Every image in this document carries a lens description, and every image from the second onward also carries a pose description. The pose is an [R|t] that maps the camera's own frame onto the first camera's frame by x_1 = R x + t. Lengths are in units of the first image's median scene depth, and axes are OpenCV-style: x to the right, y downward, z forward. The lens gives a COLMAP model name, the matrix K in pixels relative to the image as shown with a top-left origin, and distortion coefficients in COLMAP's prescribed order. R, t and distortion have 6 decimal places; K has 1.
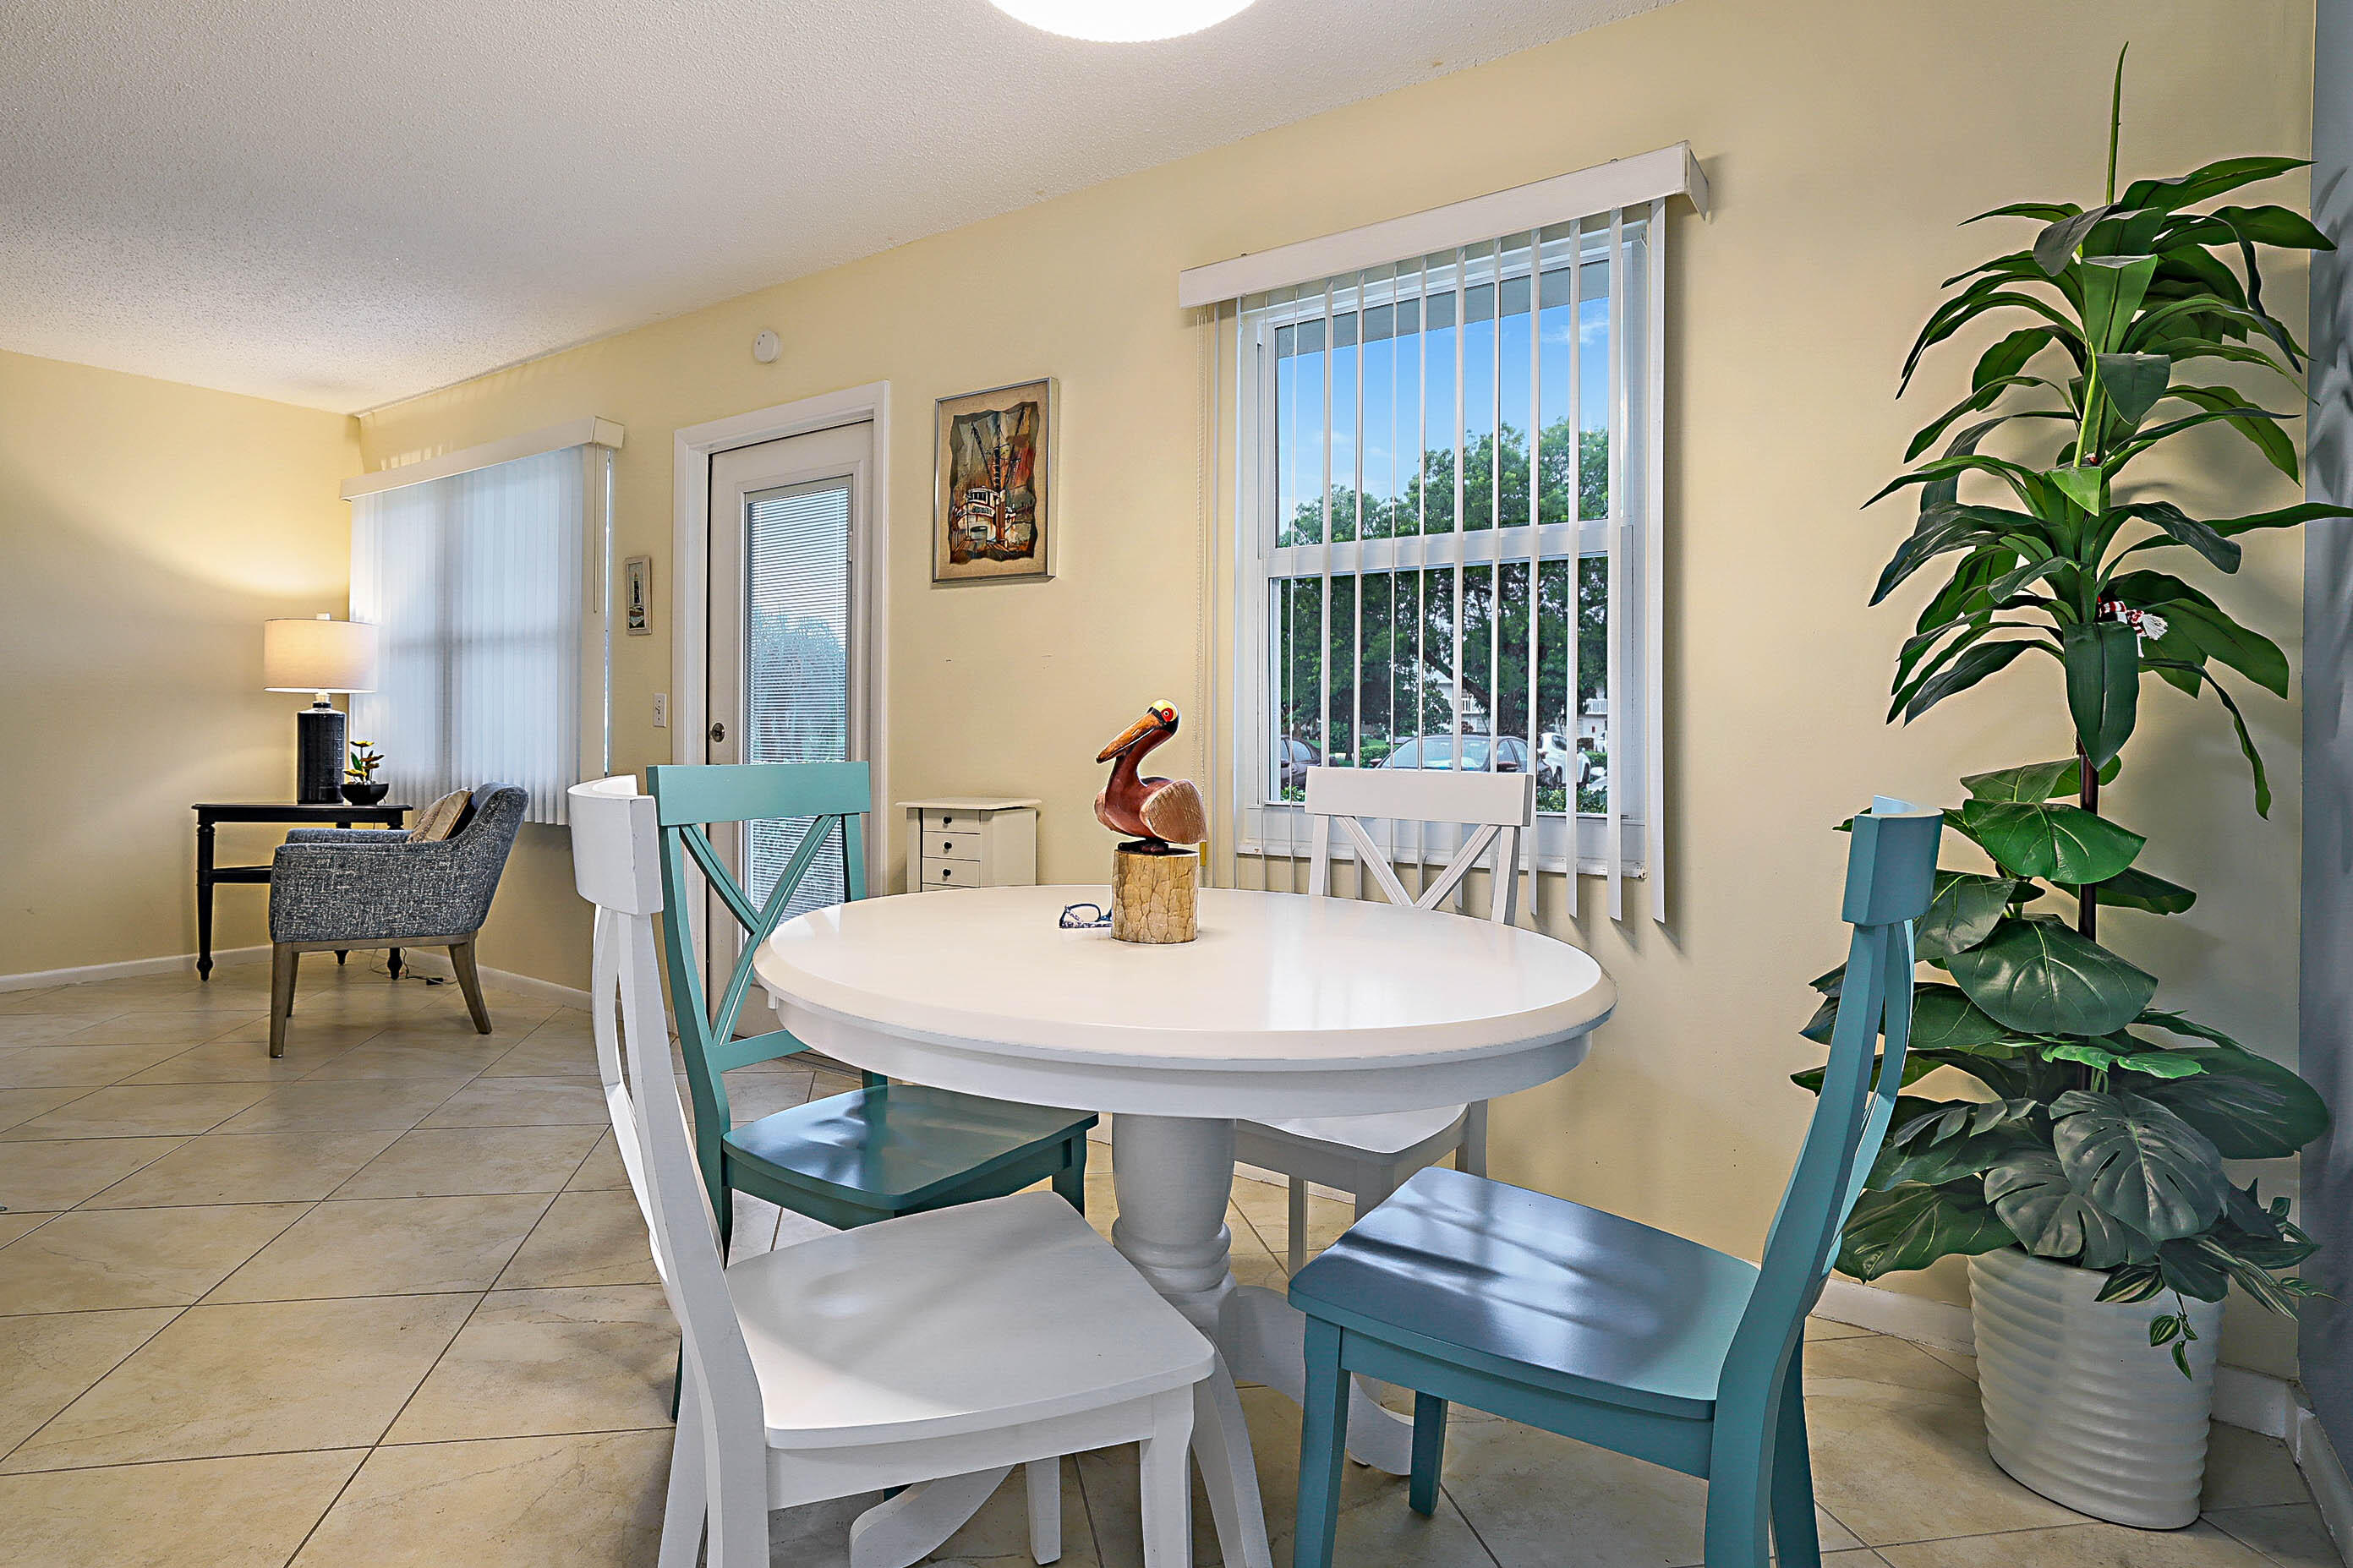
lens RADIAL K [[1235.1, 0, 1082.0], [0, 1235.1, 744.5], [0, 0, 1]] dist [-0.015019, 0.005226]
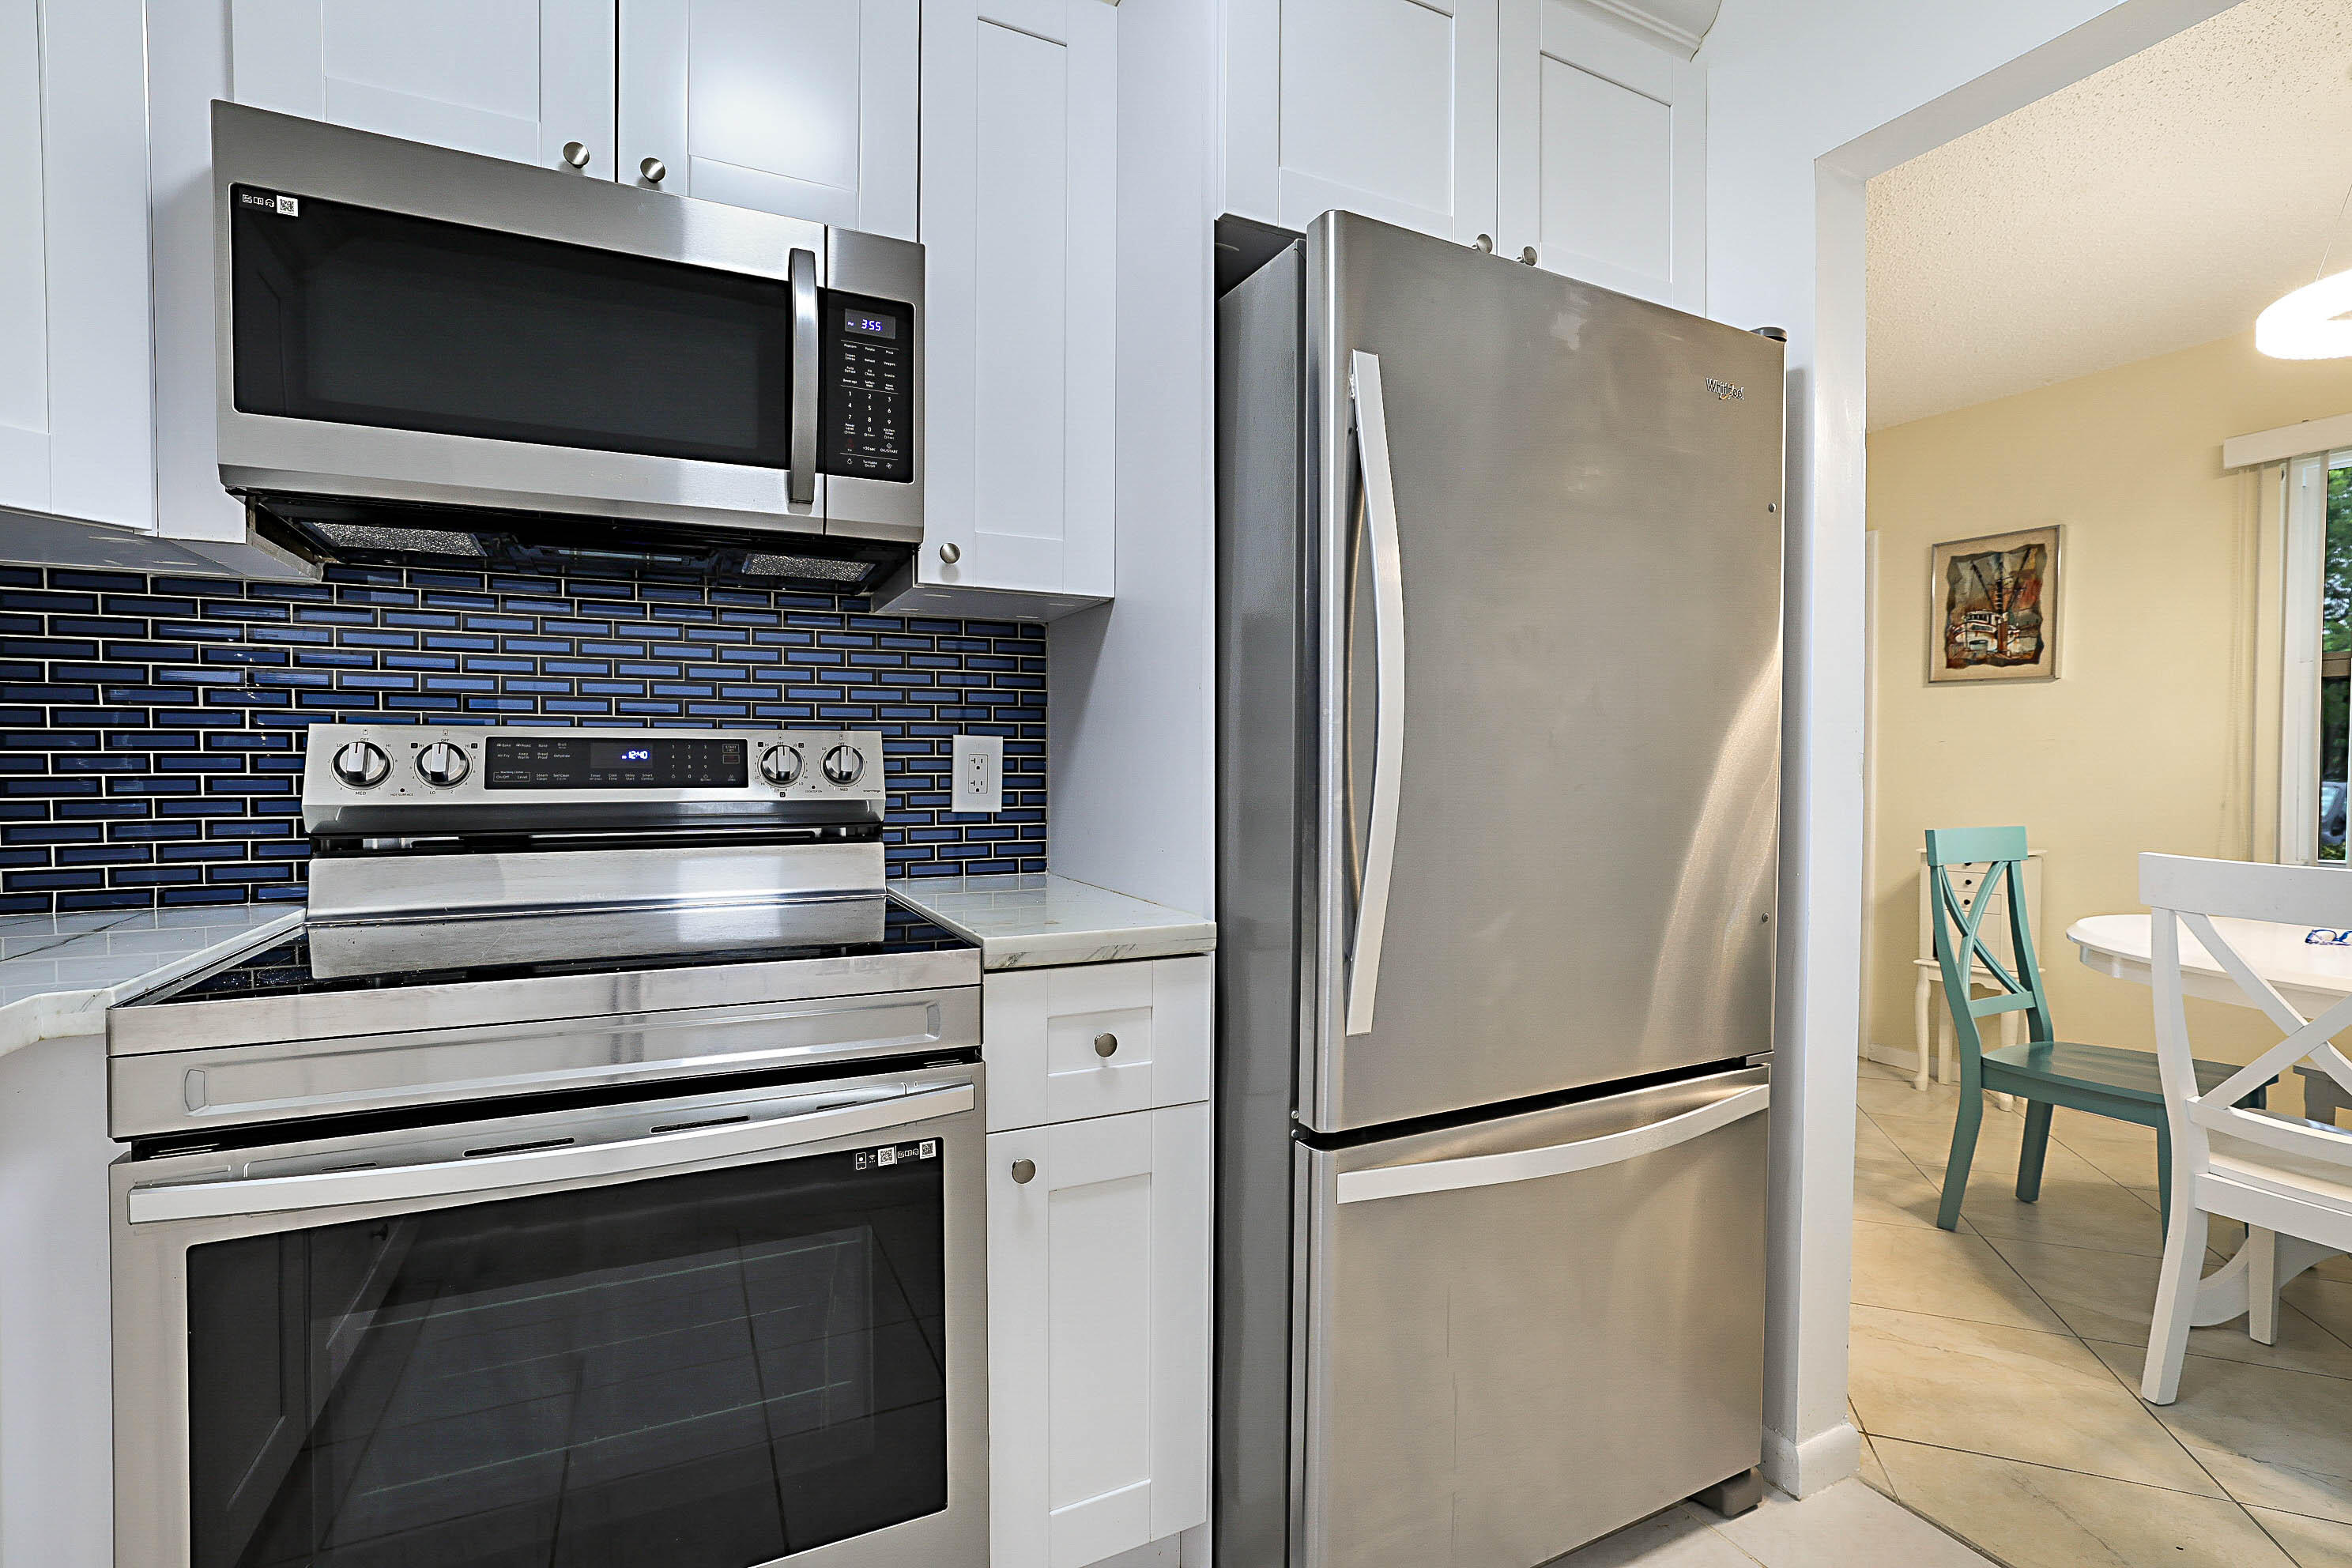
lens RADIAL K [[1094.7, 0, 1187.7], [0, 1094.7, 789.4], [0, 0, 1]] dist [-0.024601, 0.011776]
pose [[0.894541, 0.003864, -0.446970, -0.320701], [0.000490, 0.999954, 0.009626, -0.029353], [0.446986, -0.008830, 0.894497, -0.410658]]
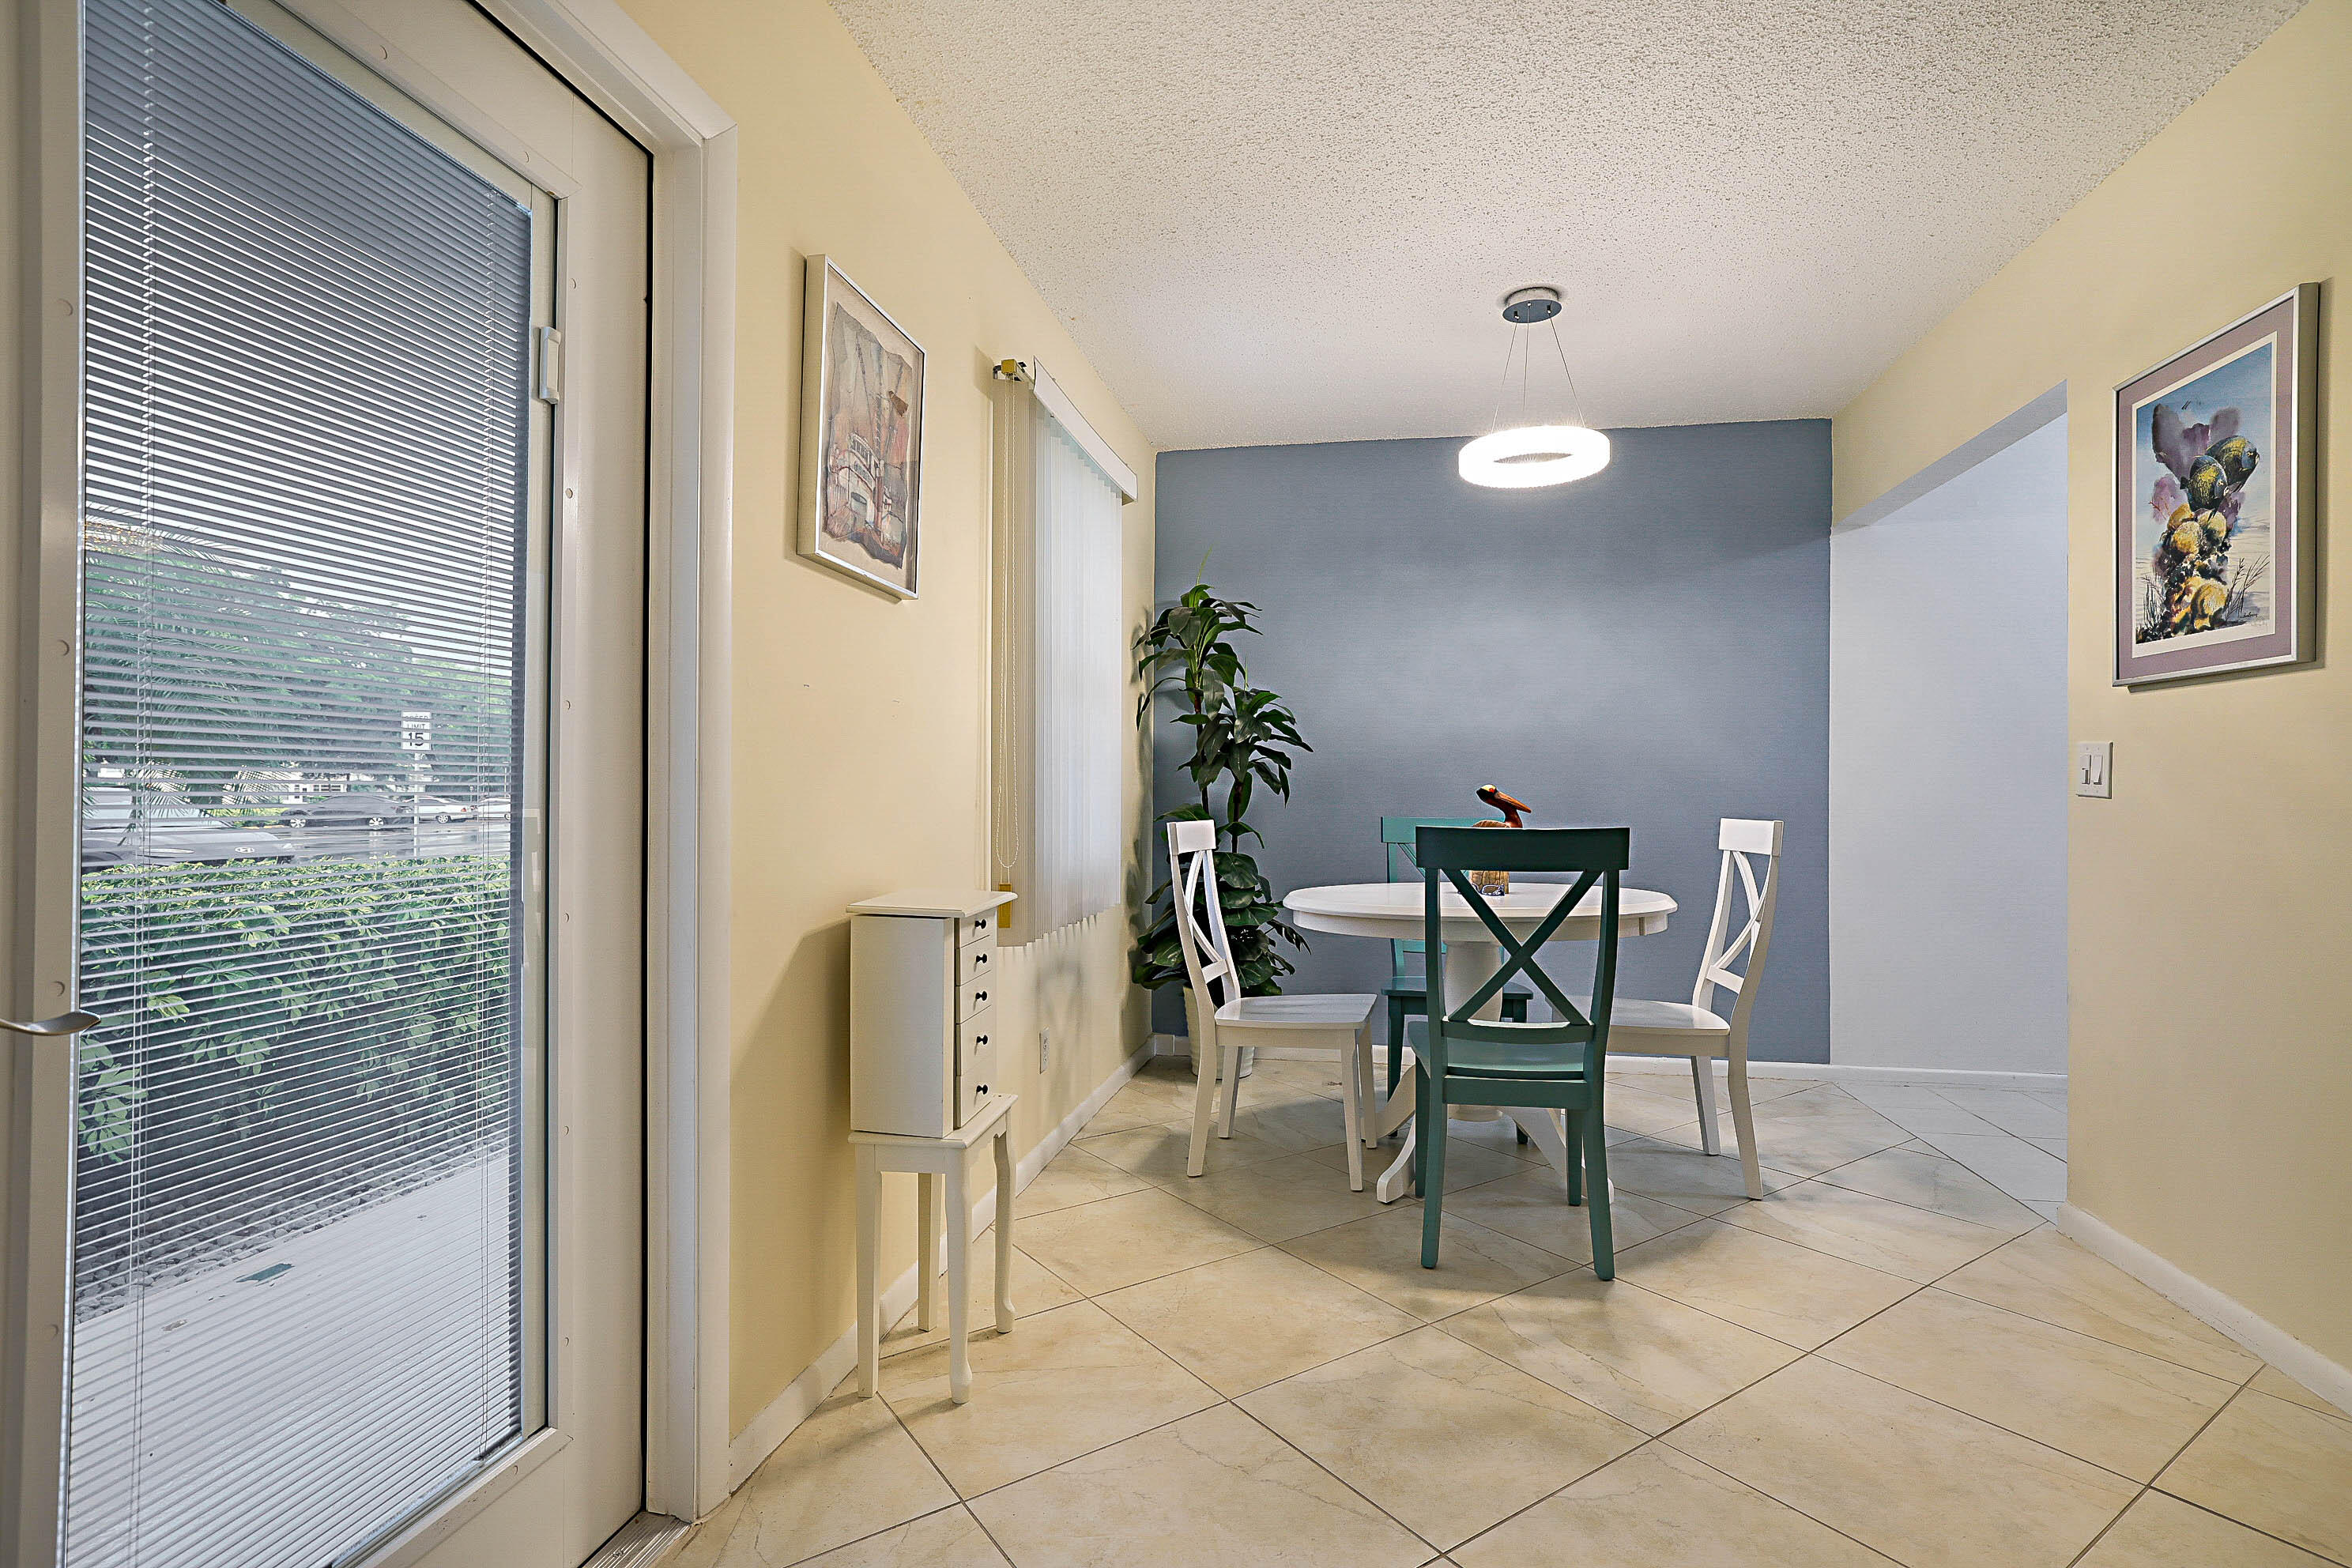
lens RADIAL K [[1121.6, 0, 1171.5], [0, 1121.6, 786.3], [0, 0, 1]] dist [-0.025765, 0.006573]
pose [[-0.429231, -0.003896, 0.903187, -0.704890], [-0.000145, 0.999991, 0.004244, -0.021295], [-0.903195, 0.001691, -0.429227, 1.108098]]
